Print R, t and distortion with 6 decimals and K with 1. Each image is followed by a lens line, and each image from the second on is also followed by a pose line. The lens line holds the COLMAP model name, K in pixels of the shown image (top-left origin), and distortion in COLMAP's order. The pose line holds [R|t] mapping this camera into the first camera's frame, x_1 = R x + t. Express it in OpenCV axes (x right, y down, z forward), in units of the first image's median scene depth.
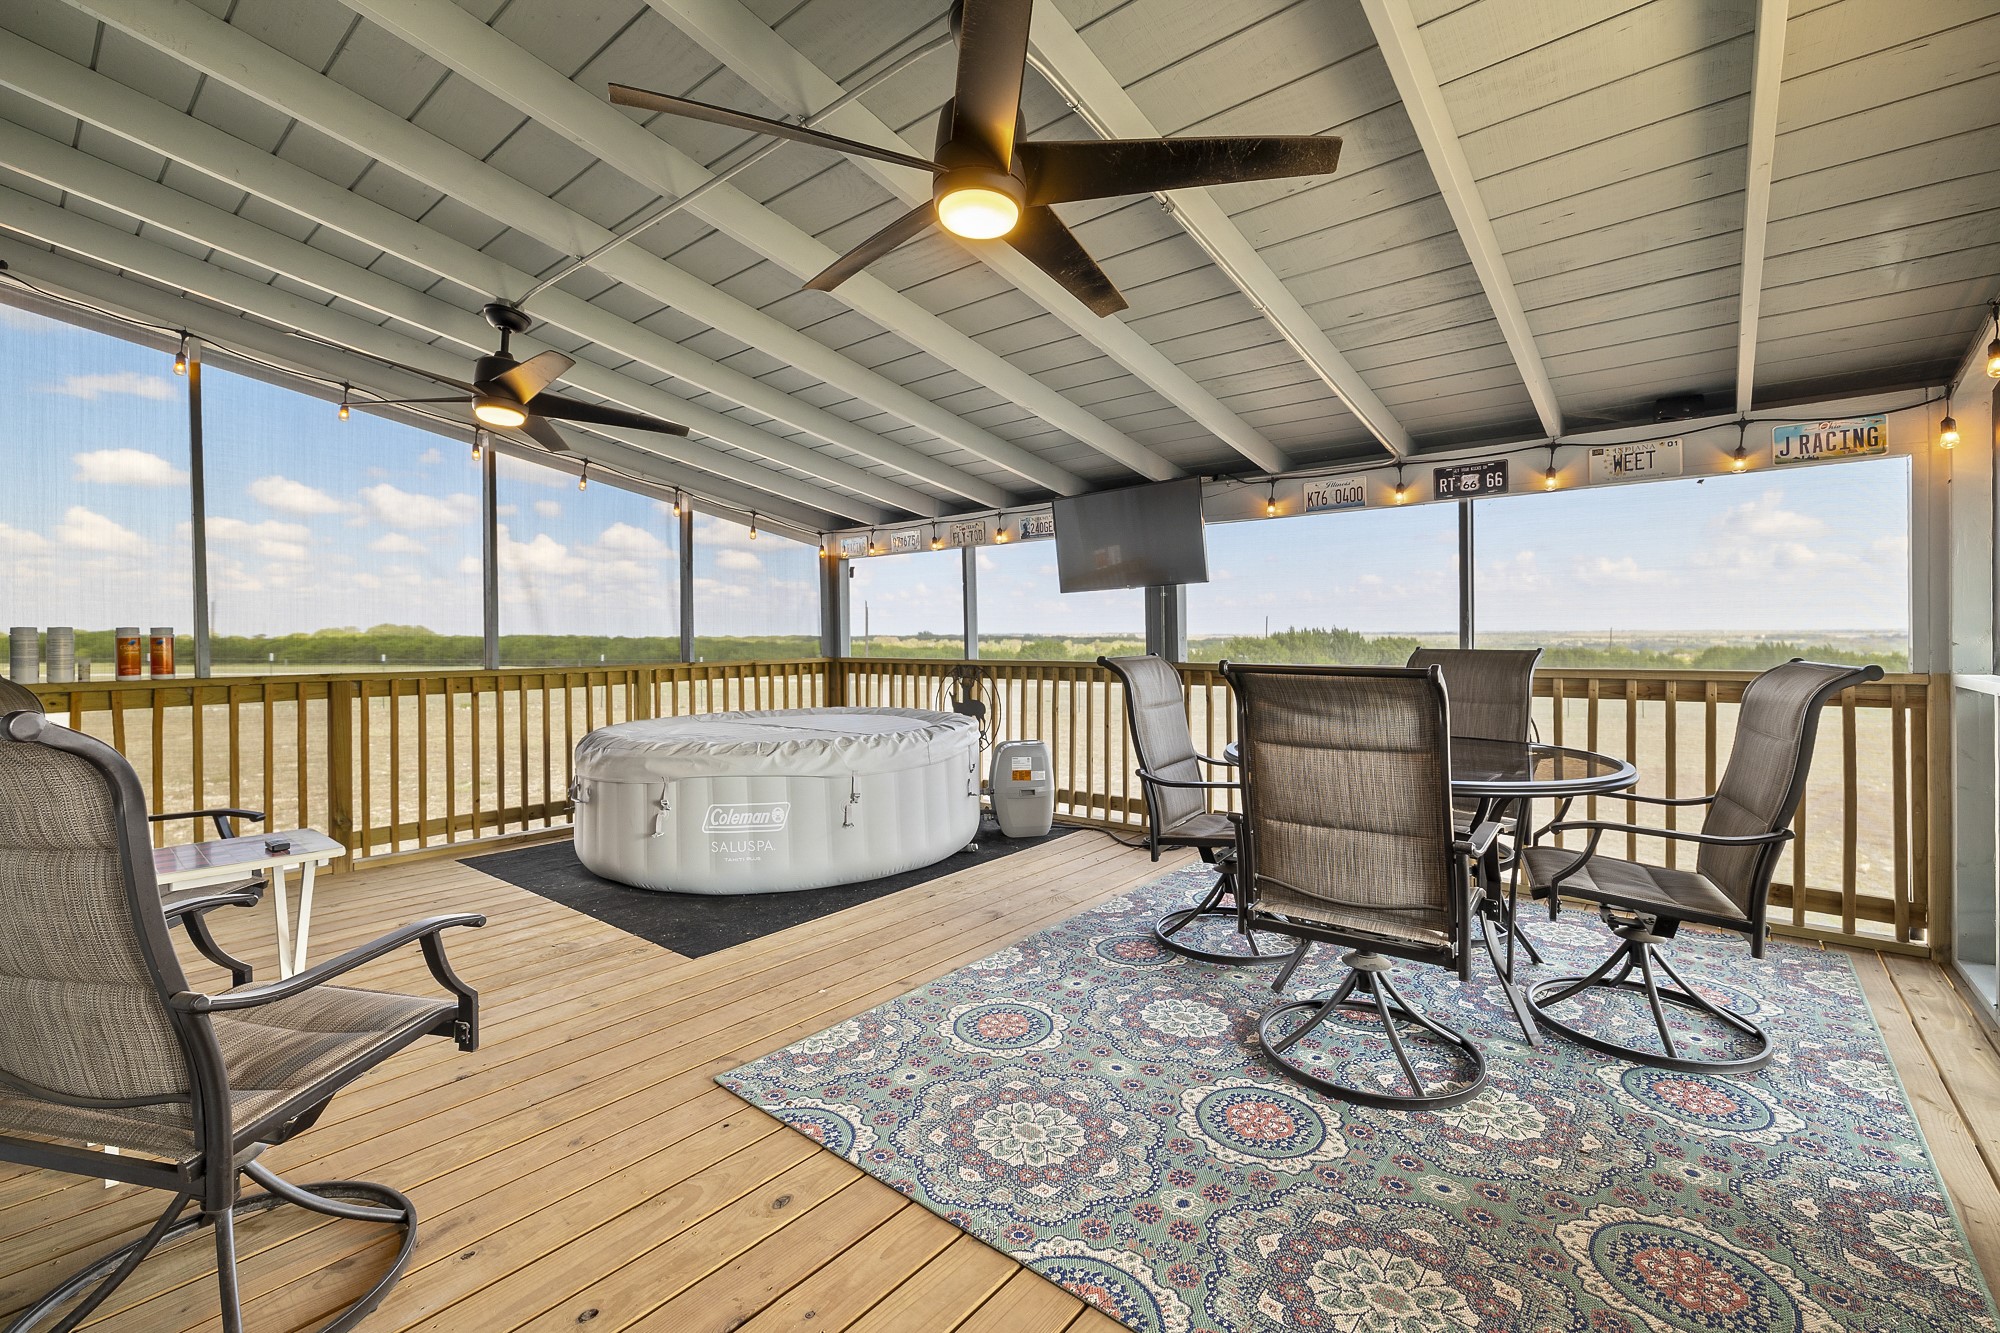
lens RADIAL K [[858.9, 0, 995.2], [0, 858.9, 653.5], [0, 0, 1]] dist [-0.001930, -0.000101]
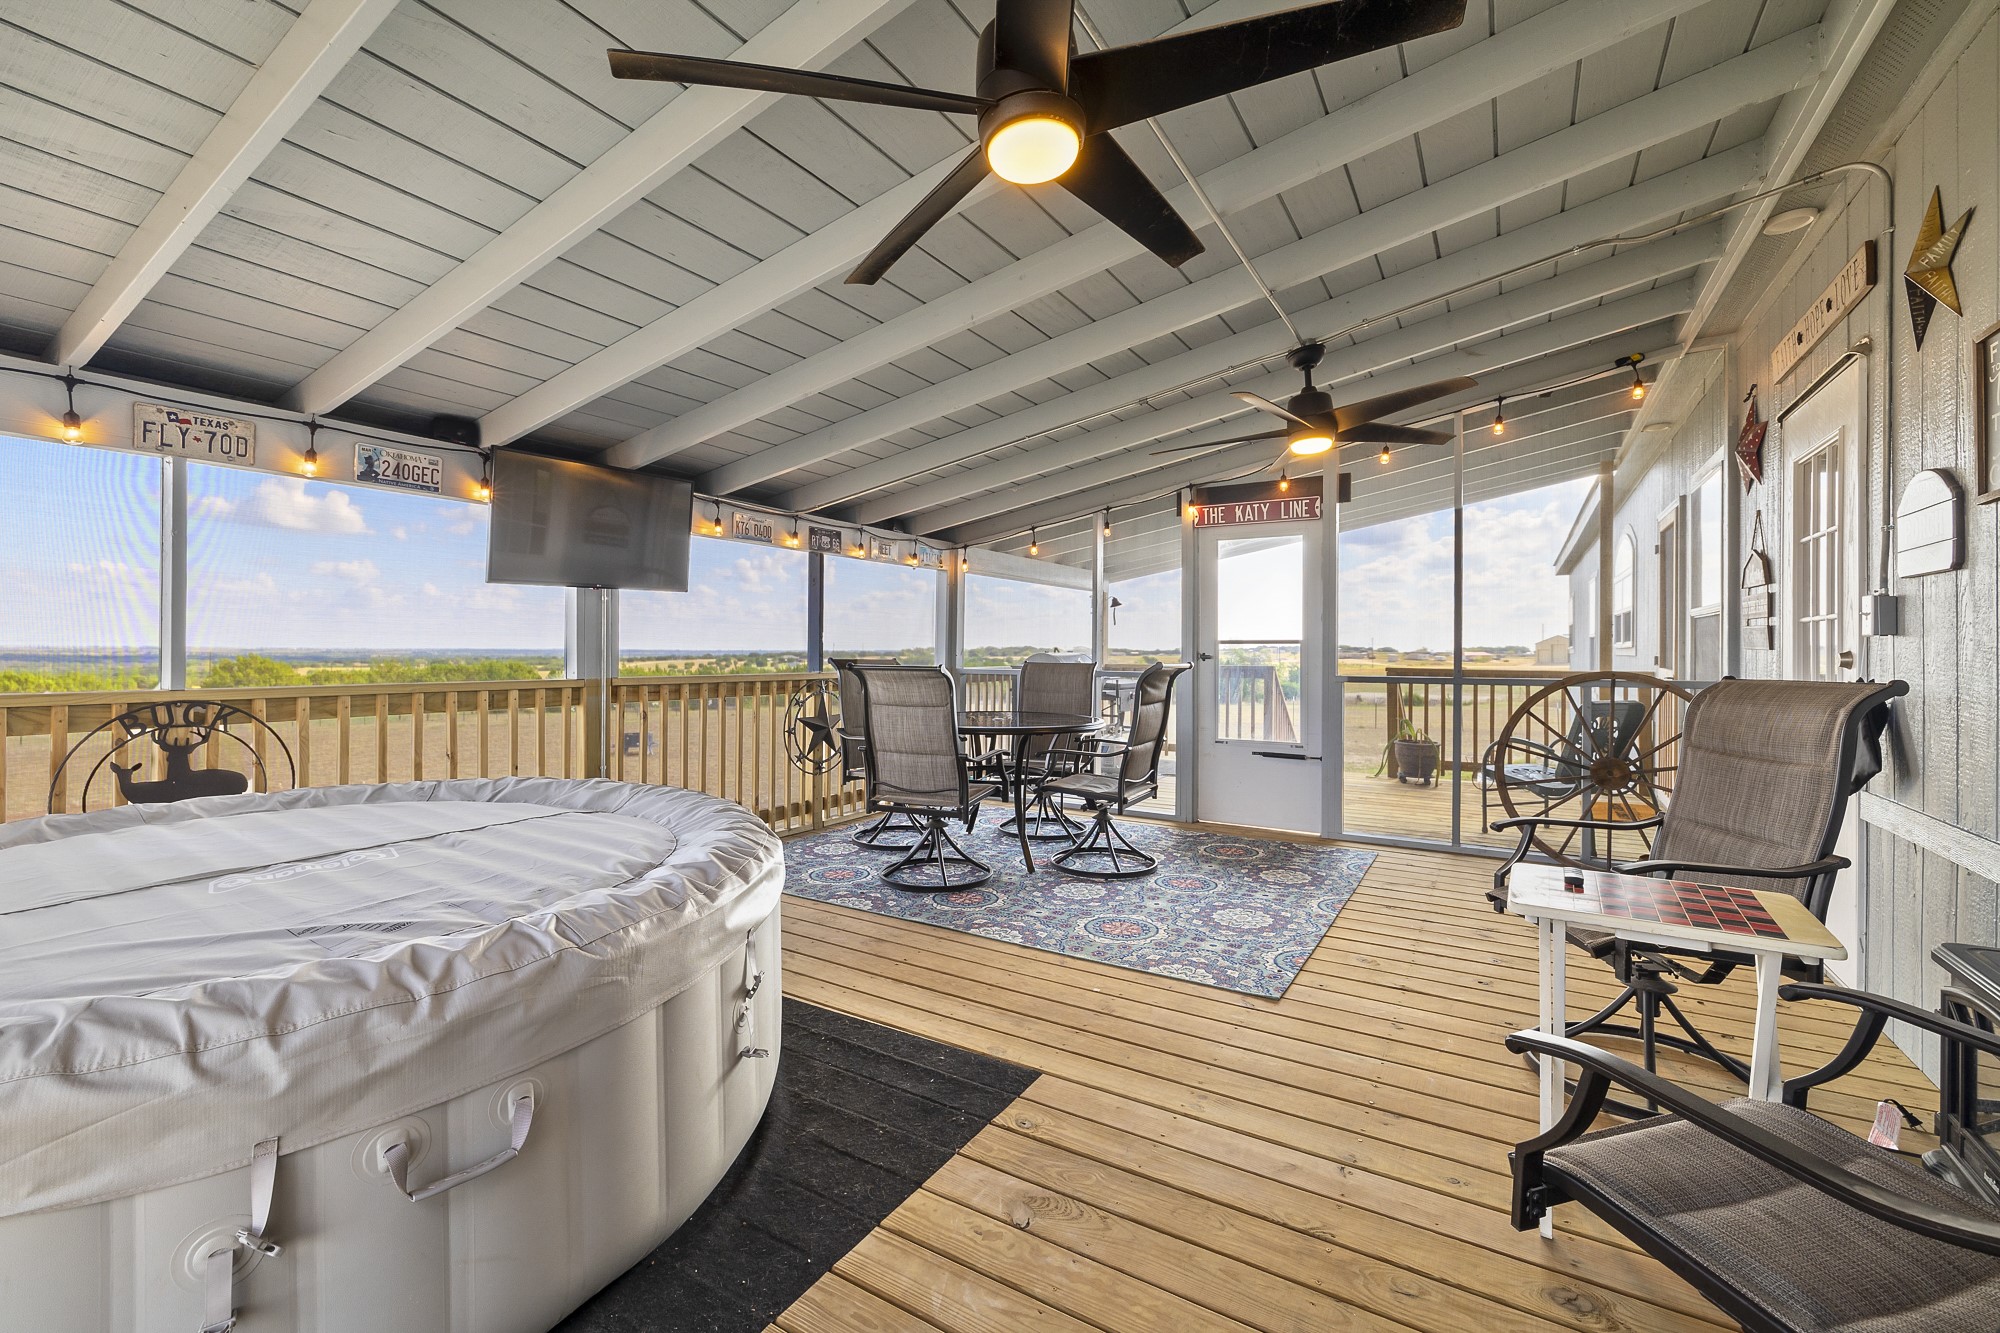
lens RADIAL K [[858.9, 0, 995.2], [0, 858.9, 653.5], [0, 0, 1]] dist [-0.001930, -0.000101]
pose [[-0.155326, 0.007912, 0.987832, -1.167848], [0.019357, 0.999800, -0.004964, -0.003252], [-0.987674, 0.018350, -0.155448, 1.242524]]
